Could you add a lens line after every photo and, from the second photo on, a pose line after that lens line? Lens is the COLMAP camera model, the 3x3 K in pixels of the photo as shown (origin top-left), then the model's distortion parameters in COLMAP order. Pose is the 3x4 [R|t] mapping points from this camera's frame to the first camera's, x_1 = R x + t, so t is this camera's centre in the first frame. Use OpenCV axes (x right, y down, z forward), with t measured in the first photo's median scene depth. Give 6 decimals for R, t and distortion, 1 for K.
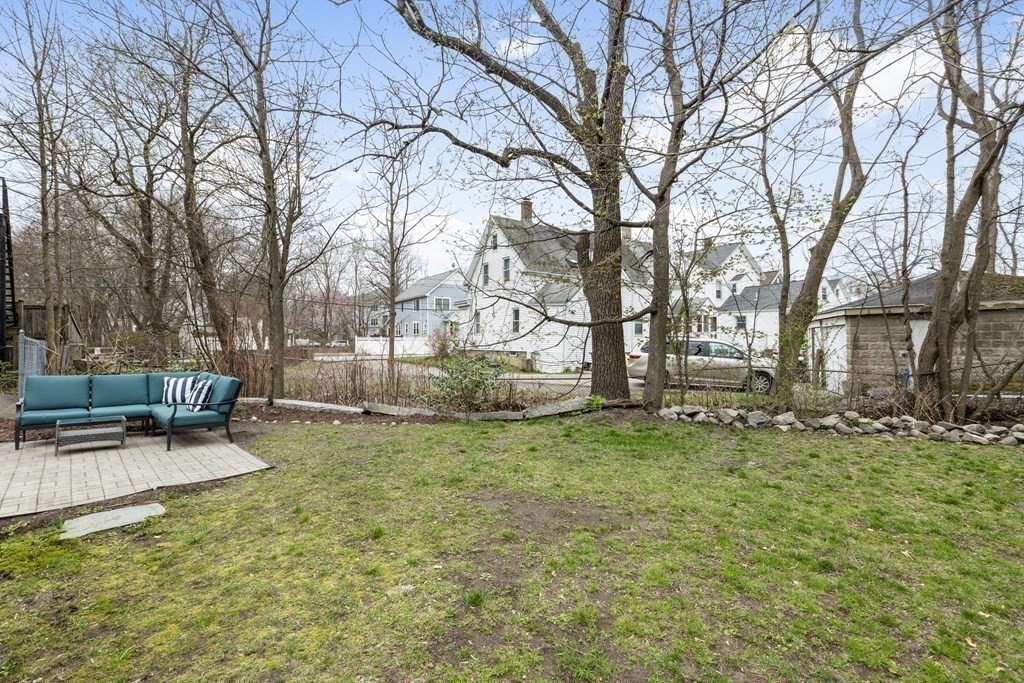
lens RADIAL K [[466.2, 0, 510.1], [0, 466.2, 343.3], [0, 0, 1]] dist [0.002549, 0.000750]
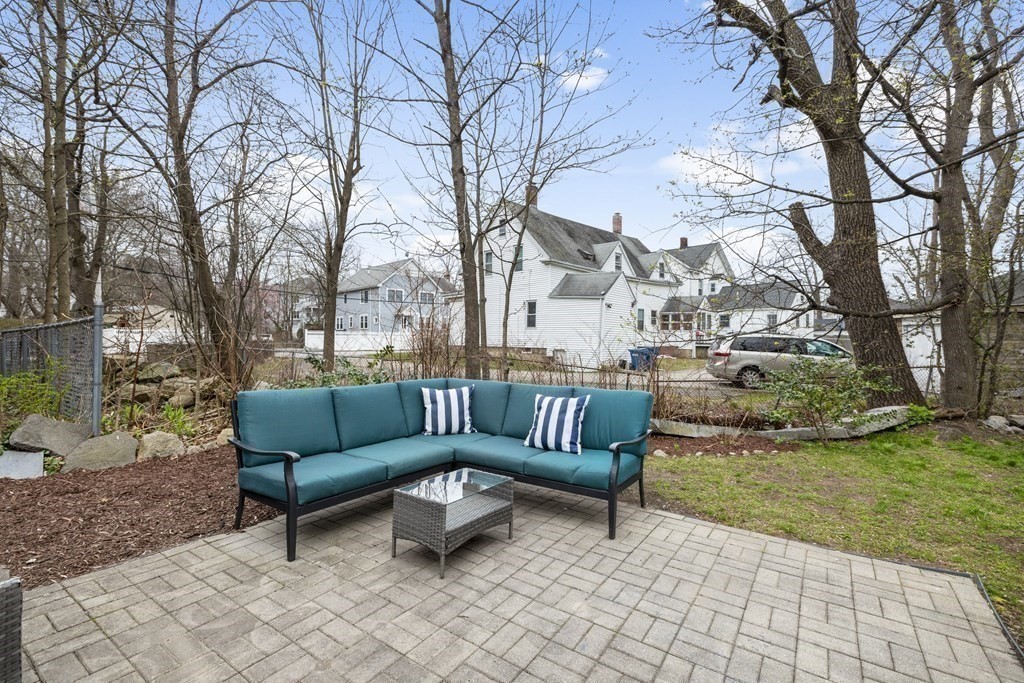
lens RADIAL K [[466.2, 0, 506.8], [0, 466.2, 341.1], [0, 0, 1]] dist [0.002549, 0.000750]
pose [[0.982170, 0.009499, 0.187756, -0.151556], [-0.010007, 0.999948, 0.001754, 0.001934], [-0.187730, -0.003602, 0.982214, 0.085177]]
